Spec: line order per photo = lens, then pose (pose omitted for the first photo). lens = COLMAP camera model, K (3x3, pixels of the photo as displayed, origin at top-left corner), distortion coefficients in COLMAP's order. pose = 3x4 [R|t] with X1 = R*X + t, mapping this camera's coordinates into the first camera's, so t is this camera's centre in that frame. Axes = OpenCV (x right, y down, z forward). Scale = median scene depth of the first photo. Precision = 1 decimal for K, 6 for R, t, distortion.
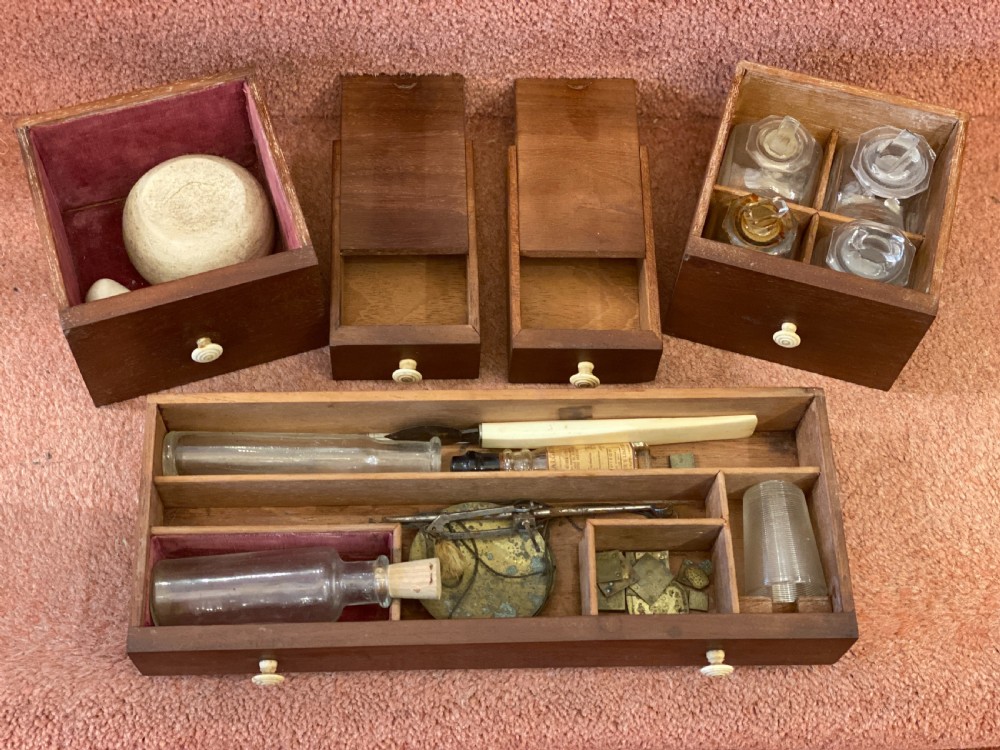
lens RADIAL K [[1504.7, 0, 500.0], [0, 1504.7, 375.0], [0, 0, 1]] dist [0.115251, -0.170928]
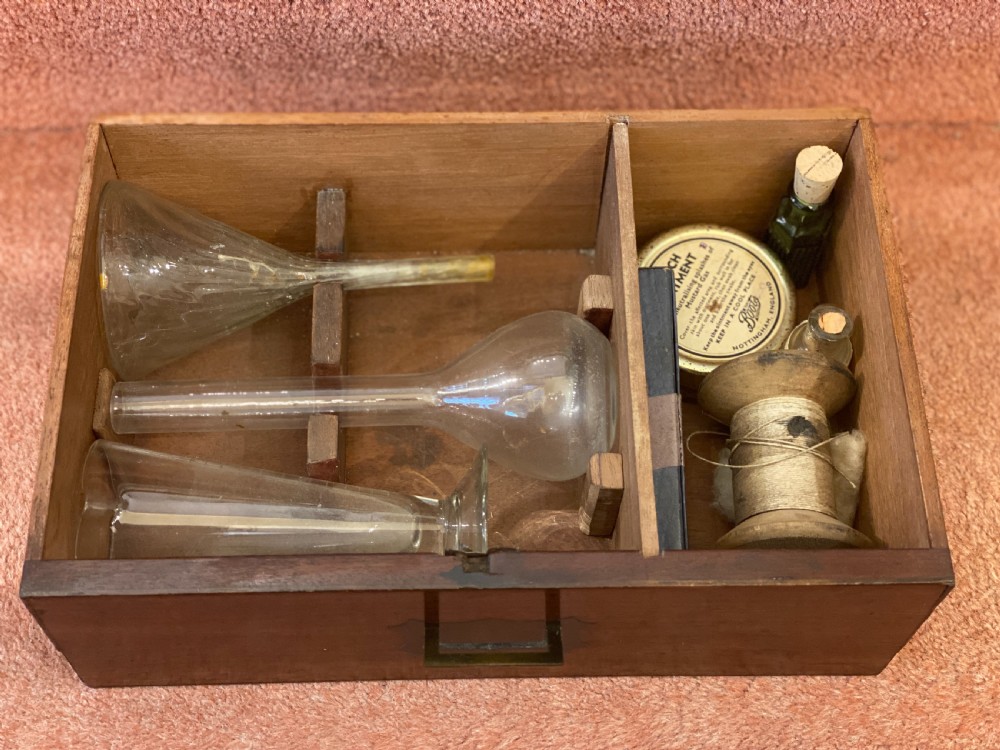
lens RADIAL K [[1504.7, 0, 500.0], [0, 1504.7, 375.0], [0, 0, 1]] dist [0.115251, -0.170928]
pose [[0.999783, -0.007356, -0.019475, 0.025500], [0.006980, 0.999790, -0.019293, -0.011446], [0.019613, 0.019153, 0.999624, 0.142533]]
